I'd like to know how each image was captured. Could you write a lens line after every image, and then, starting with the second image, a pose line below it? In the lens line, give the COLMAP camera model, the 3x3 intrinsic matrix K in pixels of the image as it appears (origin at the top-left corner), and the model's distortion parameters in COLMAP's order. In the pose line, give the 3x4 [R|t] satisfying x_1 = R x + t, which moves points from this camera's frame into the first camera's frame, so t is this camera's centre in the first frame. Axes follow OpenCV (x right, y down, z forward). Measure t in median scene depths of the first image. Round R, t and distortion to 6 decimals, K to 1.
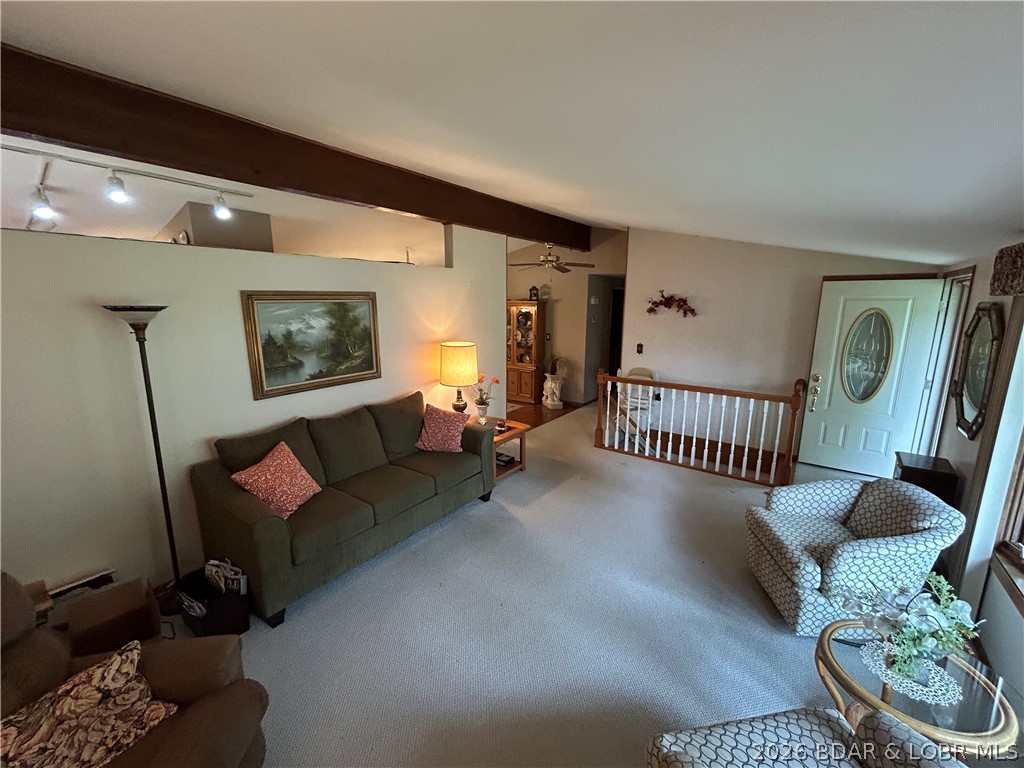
lens RADIAL K [[414.6, 0, 515.7], [0, 414.6, 381.0], [0, 0, 1]] dist [-0.001696, 0.000382]
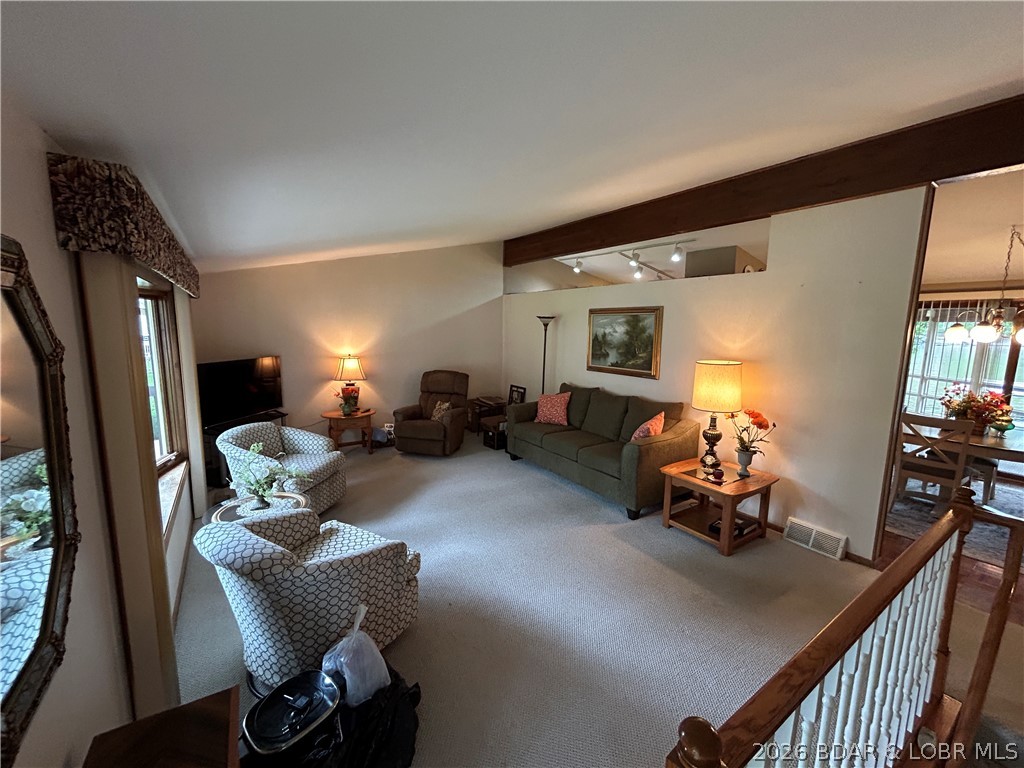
lens RADIAL K [[414.6, 0, 515.4], [0, 414.6, 380.3], [0, 0, 1]] dist [-0.001696, 0.000382]
pose [[-0.333699, 0.118783, -0.935166, 0.931327], [-0.199485, 0.960665, 0.193205, -0.157972], [0.921331, 0.251024, -0.296877, 1.027449]]
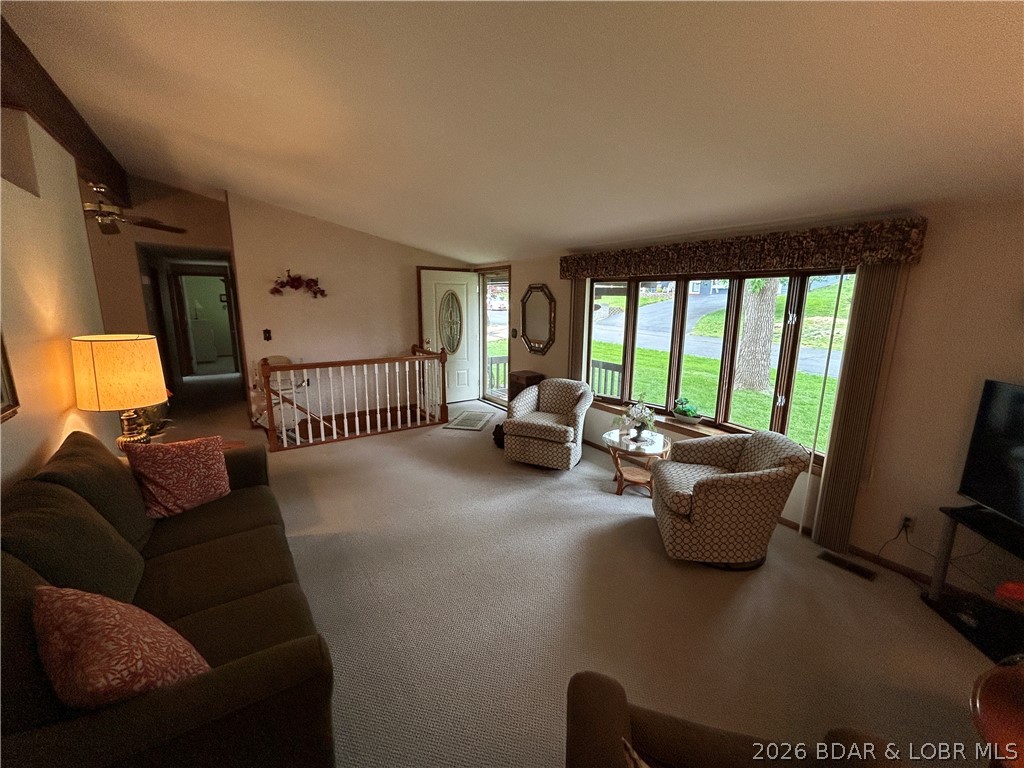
lens RADIAL K [[414.6, 0, 505.4], [0, 414.6, 379.7], [0, 0, 1]] dist [-0.001696, 0.000382]
pose [[0.345708, -0.178047, 0.921295, -0.577886], [0.168620, 0.977638, 0.125662, -0.015279], [-0.923067, 0.111906, 0.368000, 0.344405]]
